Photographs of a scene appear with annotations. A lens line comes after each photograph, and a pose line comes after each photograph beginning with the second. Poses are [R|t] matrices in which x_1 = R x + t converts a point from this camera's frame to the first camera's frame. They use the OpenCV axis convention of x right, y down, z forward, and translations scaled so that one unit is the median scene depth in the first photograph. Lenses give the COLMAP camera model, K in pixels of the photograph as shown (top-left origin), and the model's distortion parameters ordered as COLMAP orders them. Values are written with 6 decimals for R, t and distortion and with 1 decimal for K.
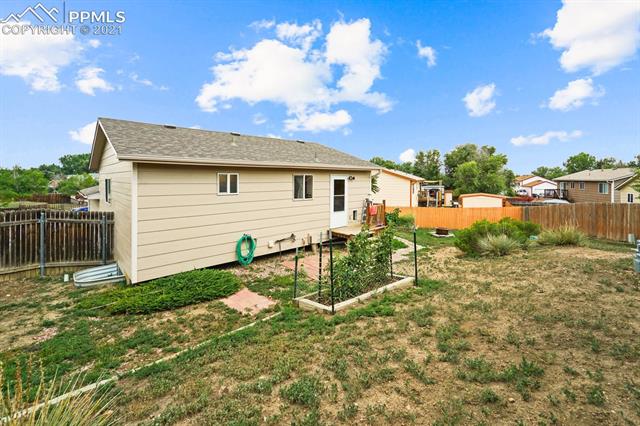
lens RADIAL K [[259.0, 0, 319.9], [0, 259.0, 179.8], [0, 0, 1]] dist [0.000134, 0.000023]
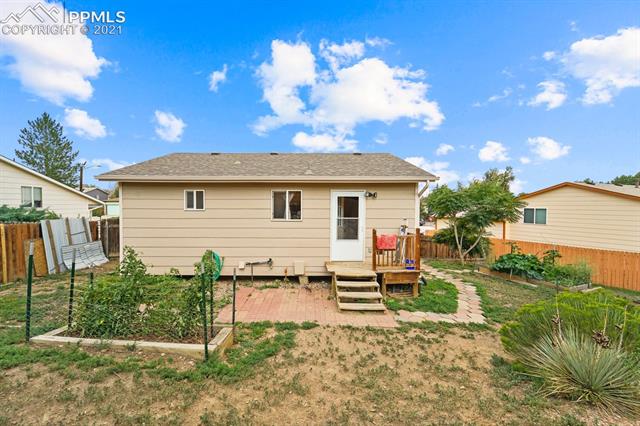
lens RADIAL K [[265.4, 0, 320.3], [0, 265.4, 202.5], [0, 0, 1]] dist [-0.000353, -0.000071]
pose [[0.746302, 0.020079, -0.665305, 0.598683], [-0.006581, 0.999719, 0.022789, -0.001627], [0.665575, -0.012629, 0.746224, 0.442159]]
